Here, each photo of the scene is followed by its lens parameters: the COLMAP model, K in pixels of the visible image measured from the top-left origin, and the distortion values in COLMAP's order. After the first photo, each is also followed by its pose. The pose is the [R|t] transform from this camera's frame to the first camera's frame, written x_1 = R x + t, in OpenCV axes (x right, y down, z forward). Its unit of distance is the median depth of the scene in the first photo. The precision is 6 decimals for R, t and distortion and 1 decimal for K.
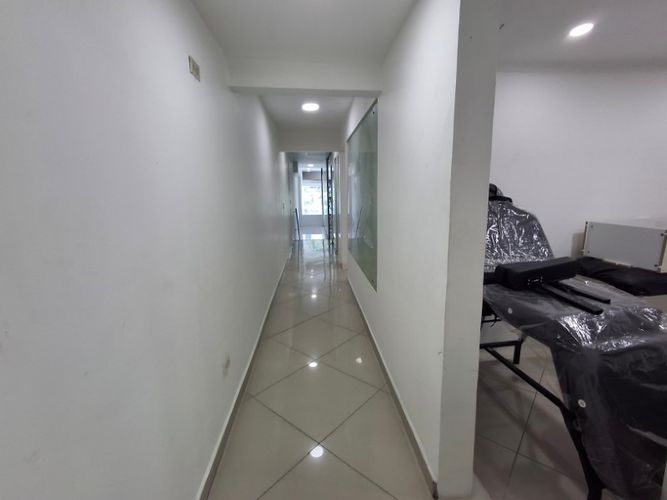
lens RADIAL K [[304.5, 0, 336.6], [0, 304.5, 253.2], [0, 0, 1]] dist [0.000983, 0.005252]
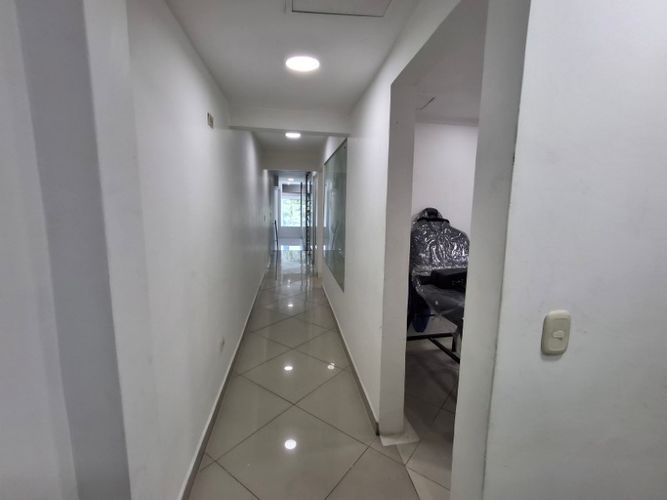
lens RADIAL K [[304.5, 0, 330.2], [0, 304.5, 253.3], [0, 0, 1]] dist [0.000983, 0.005252]
pose [[0.998361, 0.023827, 0.052031, 0.010728], [-0.021694, 0.998916, -0.041178, 0.024696], [-0.052955, 0.039981, 0.997796, -0.255009]]
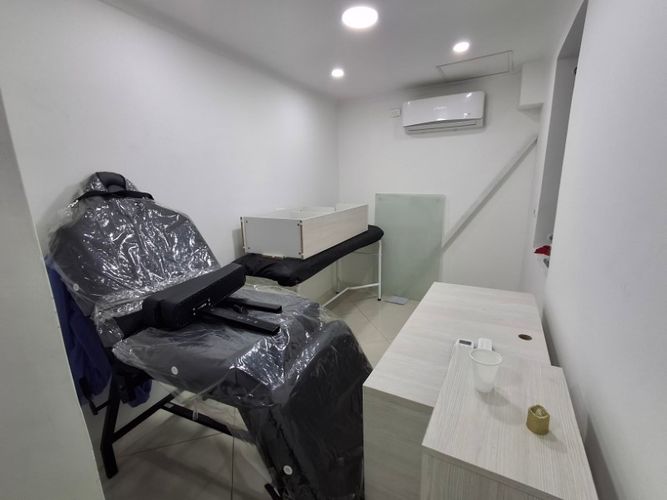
lens RADIAL K [[304.5, 0, 337.8], [0, 304.5, 254.6], [0, 0, 1]] dist [0.000983, 0.005252]
pose [[0.543396, -0.181307, 0.819663, 0.203231], [0.170083, 0.979926, 0.104001, -0.040988], [-0.822066, 0.082897, 0.563325, 0.251602]]
